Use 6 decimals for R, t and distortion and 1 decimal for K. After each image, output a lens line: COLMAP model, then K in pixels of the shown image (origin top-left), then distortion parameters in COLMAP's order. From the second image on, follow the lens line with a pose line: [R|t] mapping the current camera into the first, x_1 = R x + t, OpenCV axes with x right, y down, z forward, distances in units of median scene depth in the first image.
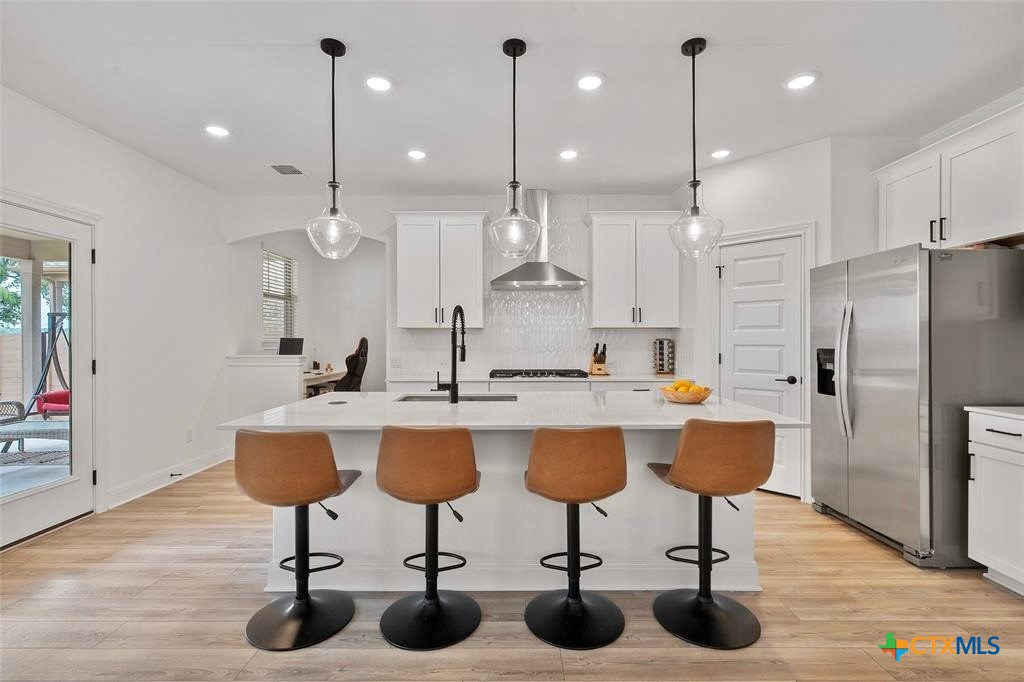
lens RADIAL K [[470.4, 0, 517.2], [0, 470.4, 336.1], [0, 0, 1]] dist [-0.003639, 0.000435]
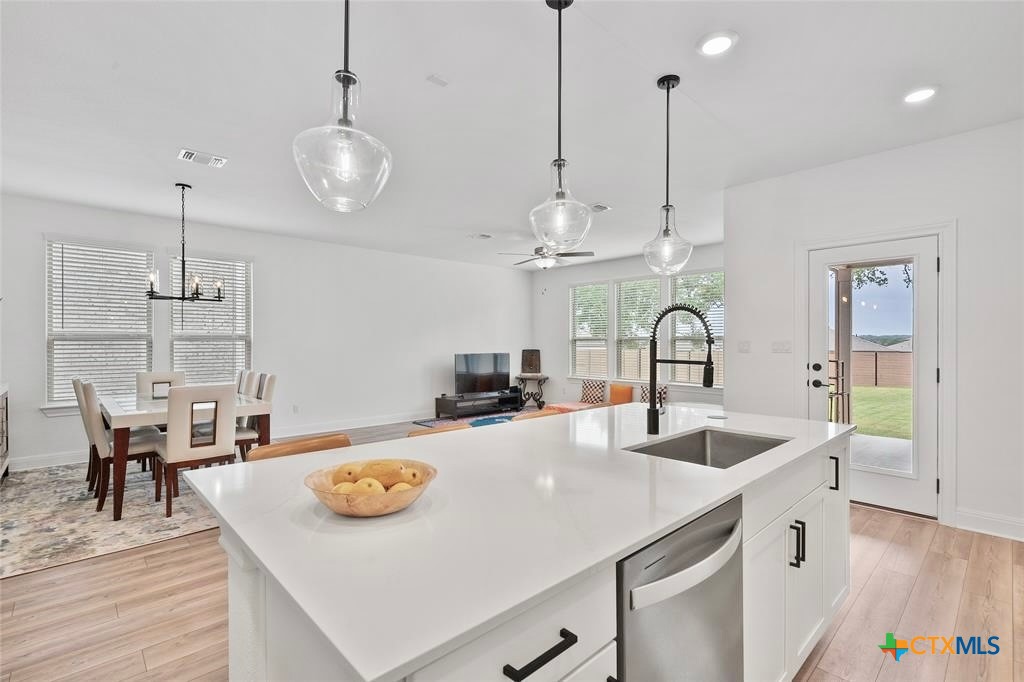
lens RADIAL K [[470.4, 0, 511.1], [0, 470.4, 338.3], [0, 0, 1]] dist [-0.003639, 0.000435]
pose [[-0.725205, -0.005296, -0.688512, 0.475733], [0.004377, 0.999915, -0.012301, -0.004423], [0.688519, -0.011934, -0.725120, 1.174031]]
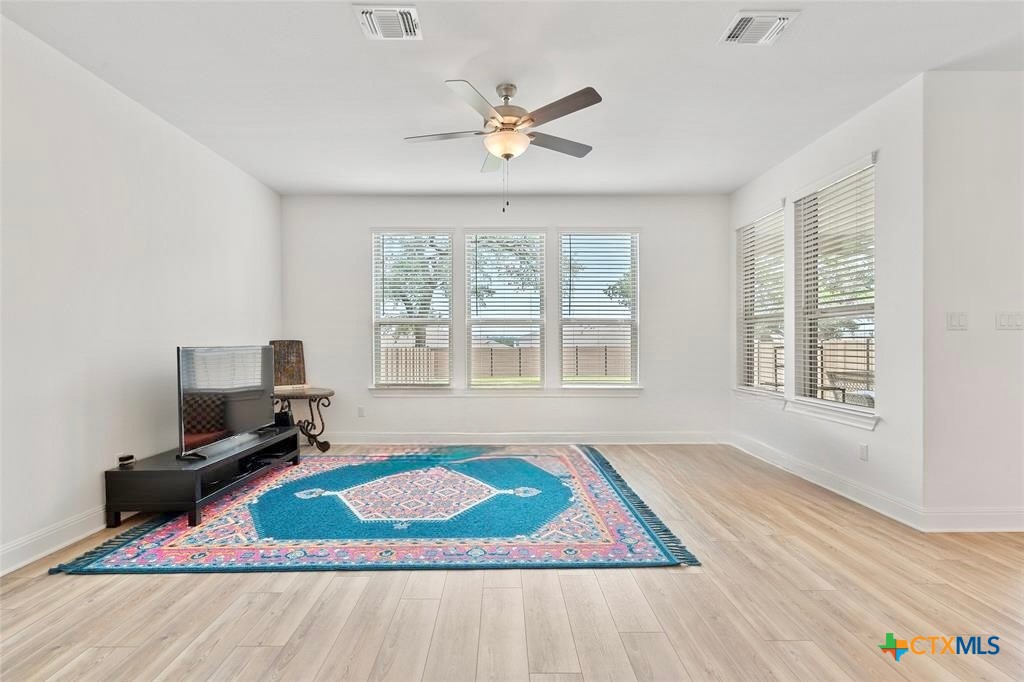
lens RADIAL K [[470.4, 0, 511.0], [0, 470.4, 350.2], [0, 0, 1]] dist [-0.003639, 0.000435]
pose [[0.026045, 0.013331, -0.999572, 0.277931], [0.003717, 0.999903, 0.013432, 0.013513], [0.999654, -0.004065, 0.025993, 0.679161]]
